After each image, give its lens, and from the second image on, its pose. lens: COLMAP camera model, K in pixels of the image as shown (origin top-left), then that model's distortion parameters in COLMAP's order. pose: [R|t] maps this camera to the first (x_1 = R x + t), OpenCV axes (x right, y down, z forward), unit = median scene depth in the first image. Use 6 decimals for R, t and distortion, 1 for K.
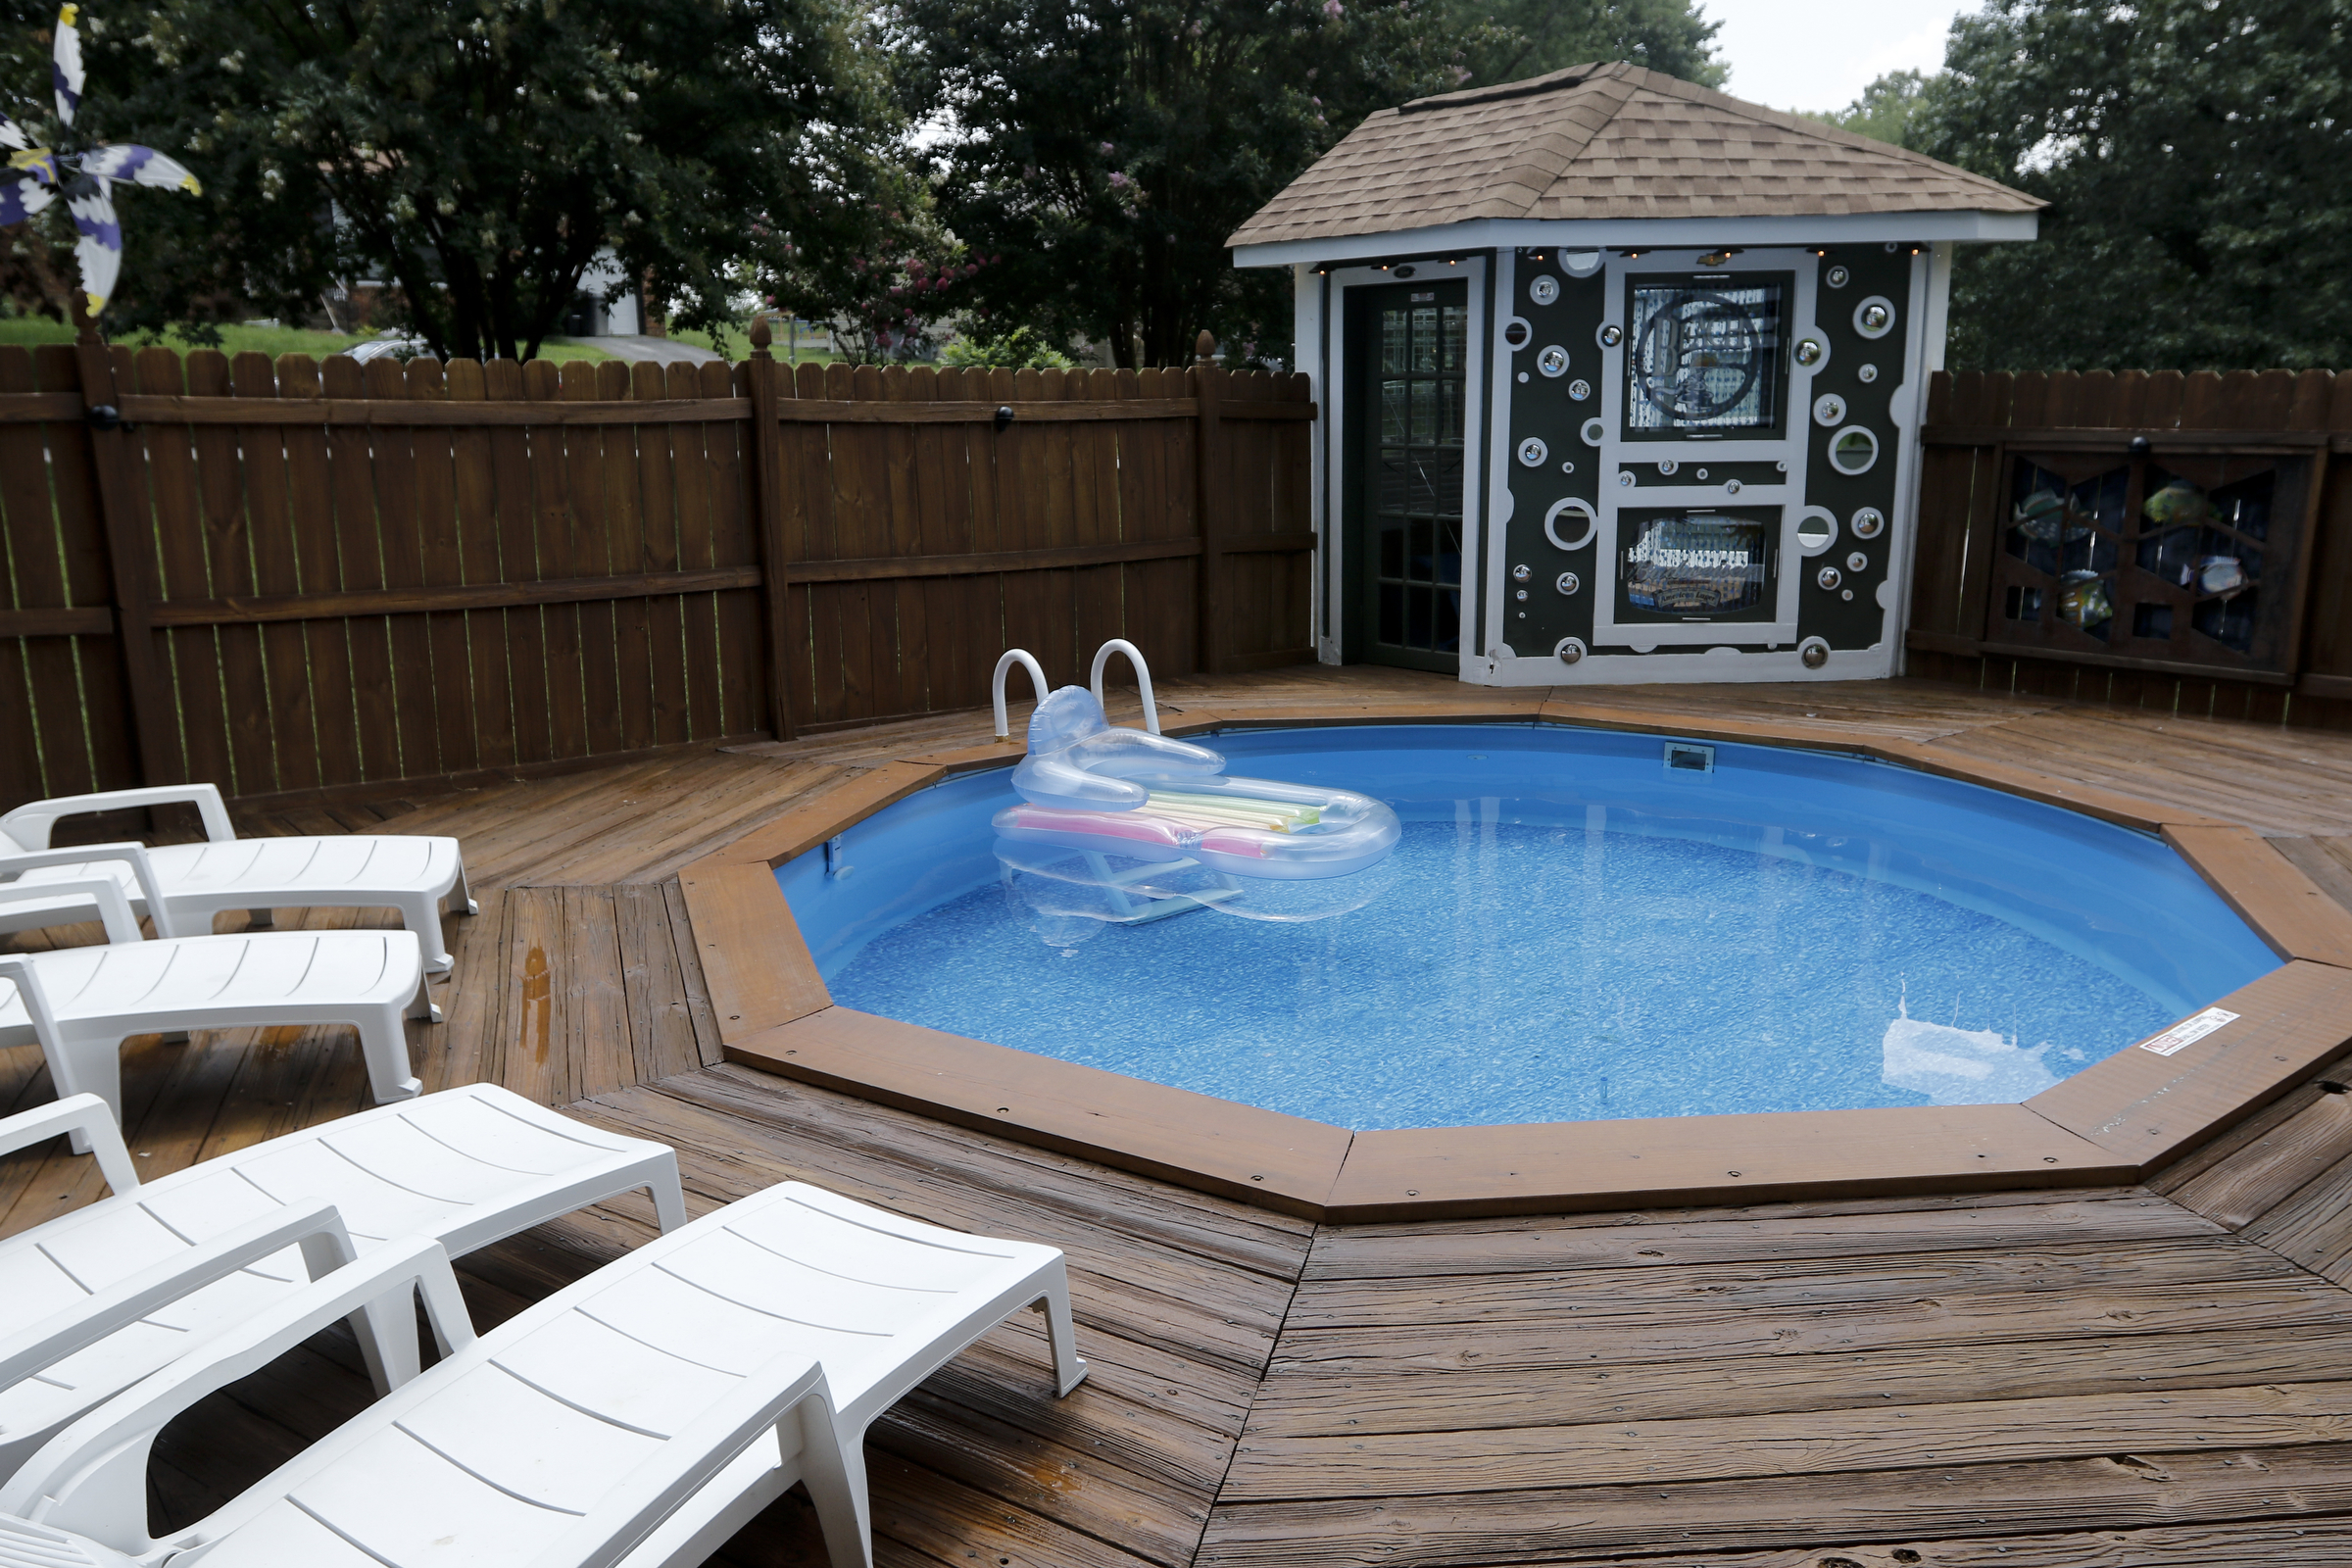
lens RADIAL K [[1731.7, 0, 1185.8], [0, 1731.7, 773.5], [0, 0, 1]] dist [-0.014236, 0.018799]
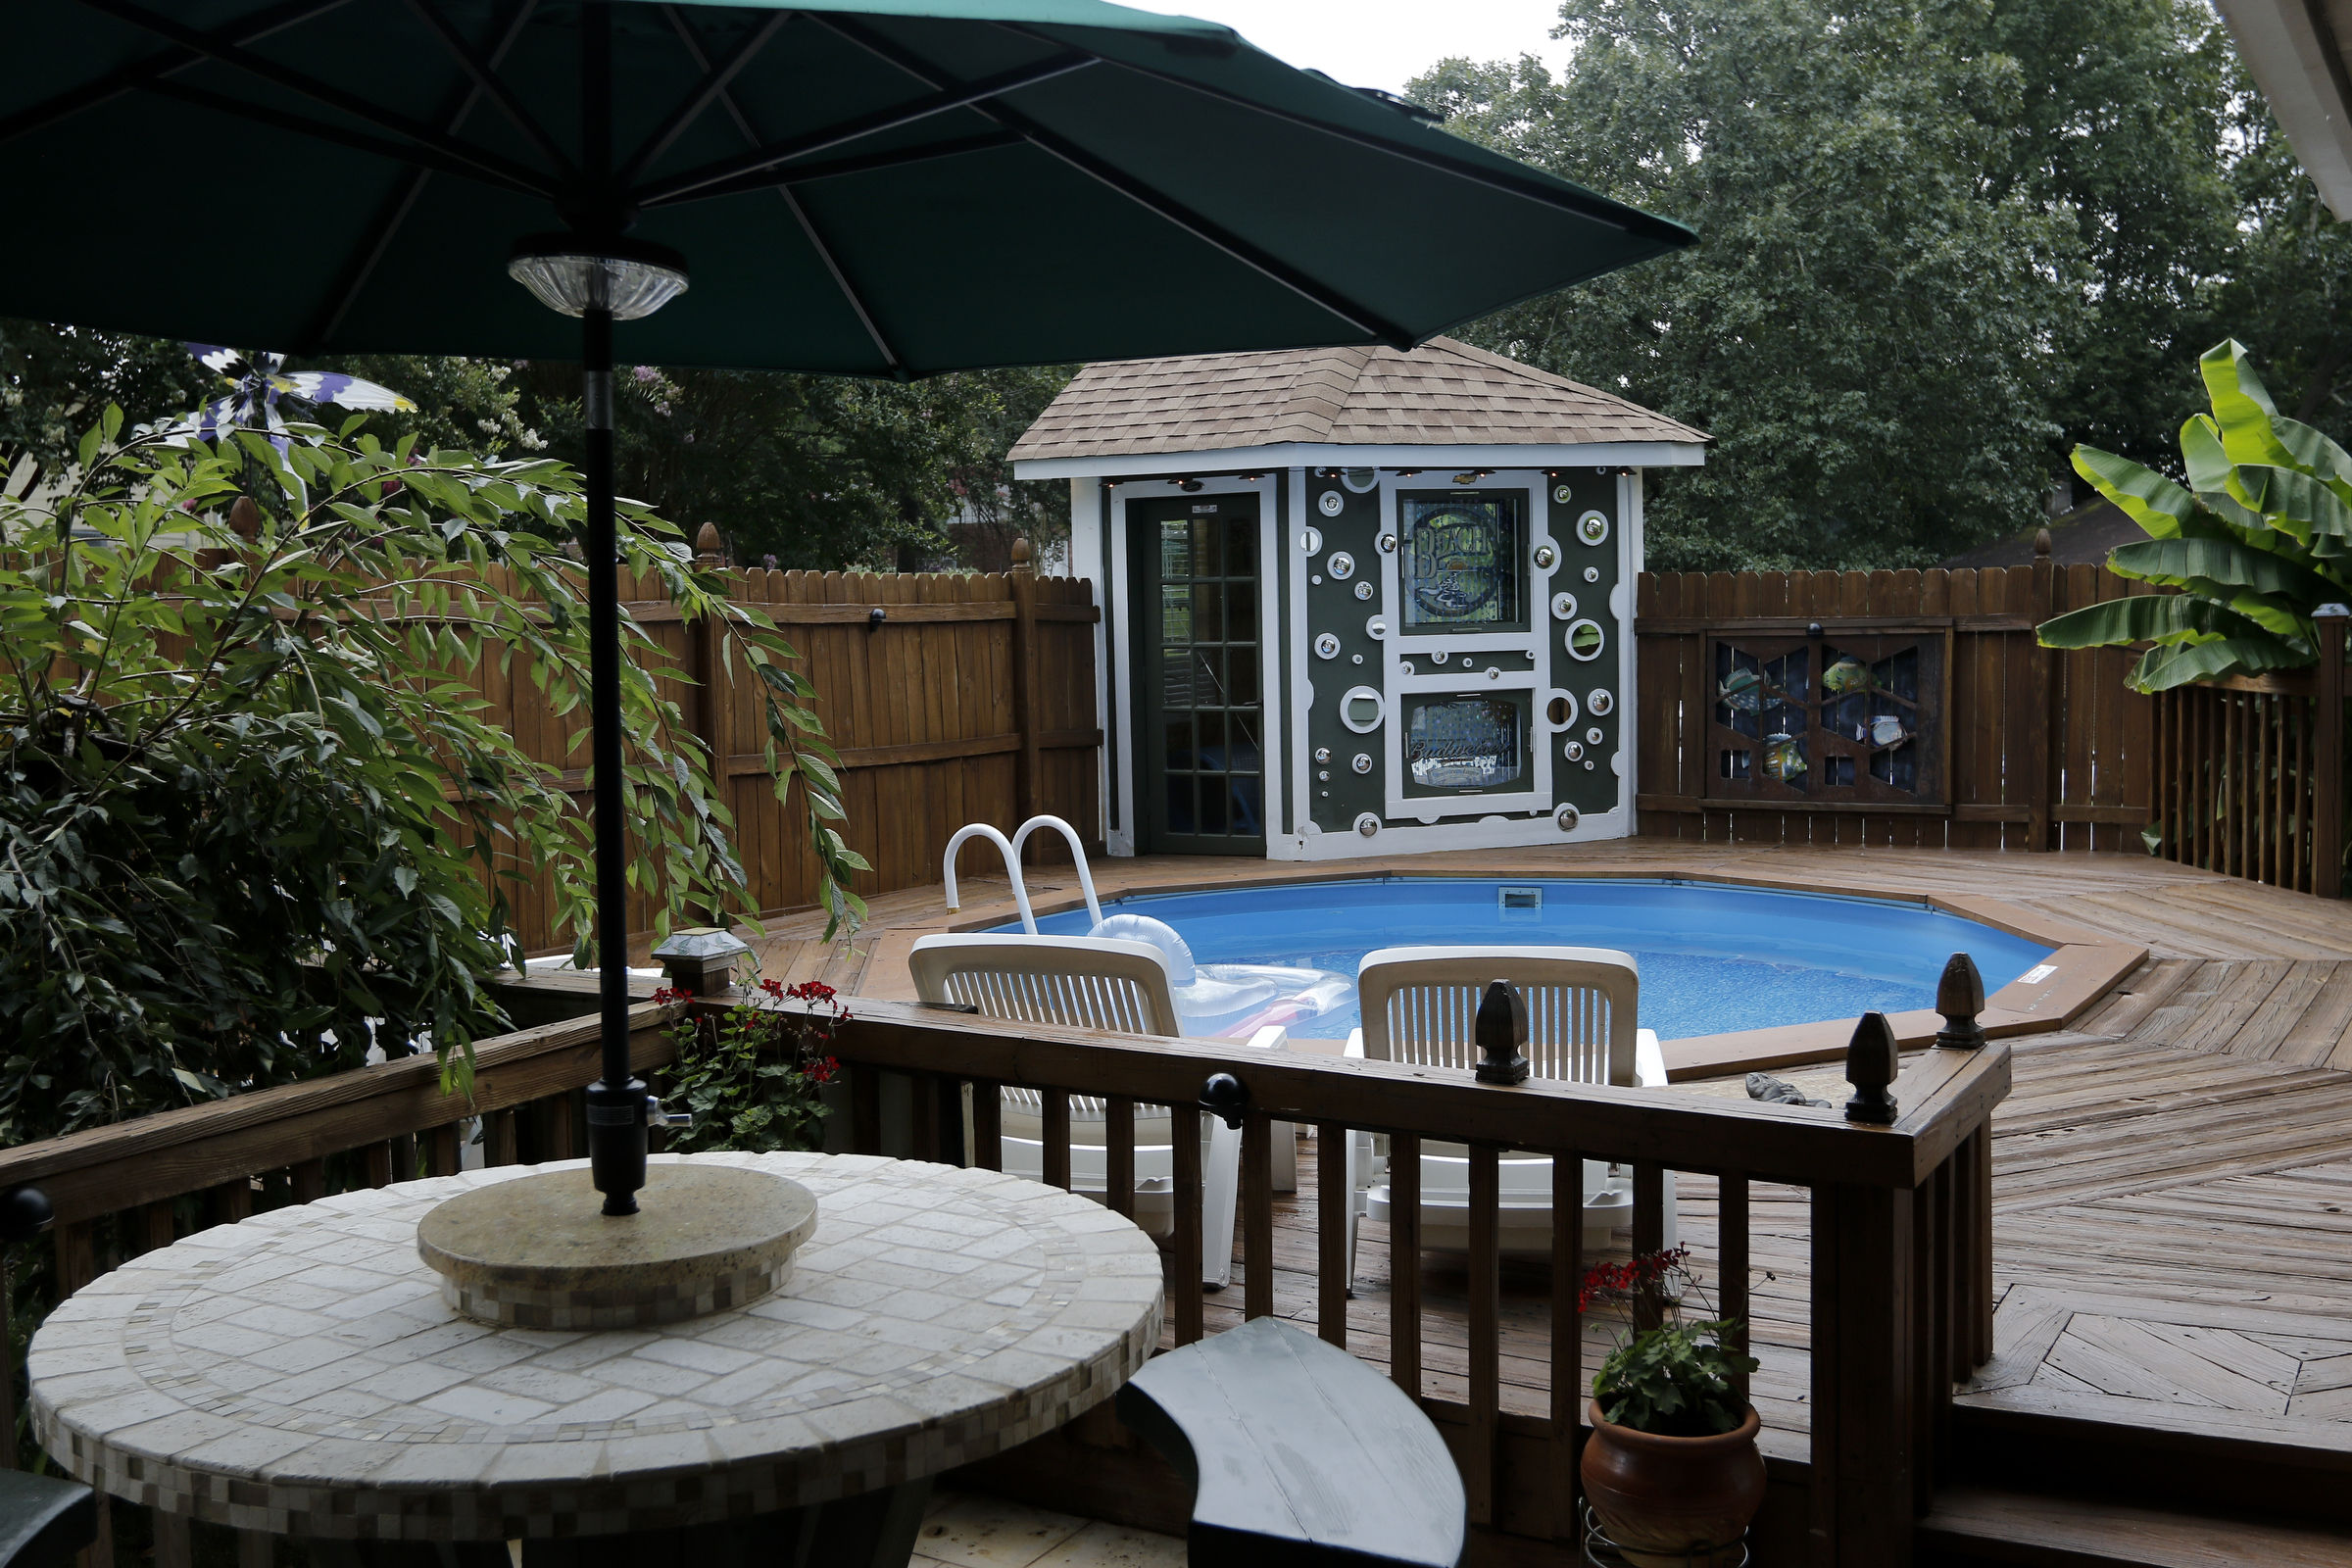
lens RADIAL K [[2336.5, 0, 1163.8], [0, 2336.5, 767.1], [0, 0, 1]] dist [0.000206, 0.000000]
pose [[0.940126, -0.031519, 0.339366, -0.411505], [0.083495, 0.986673, -0.139662, 0.091480], [-0.330441, 0.159635, 0.930229, -0.345945]]
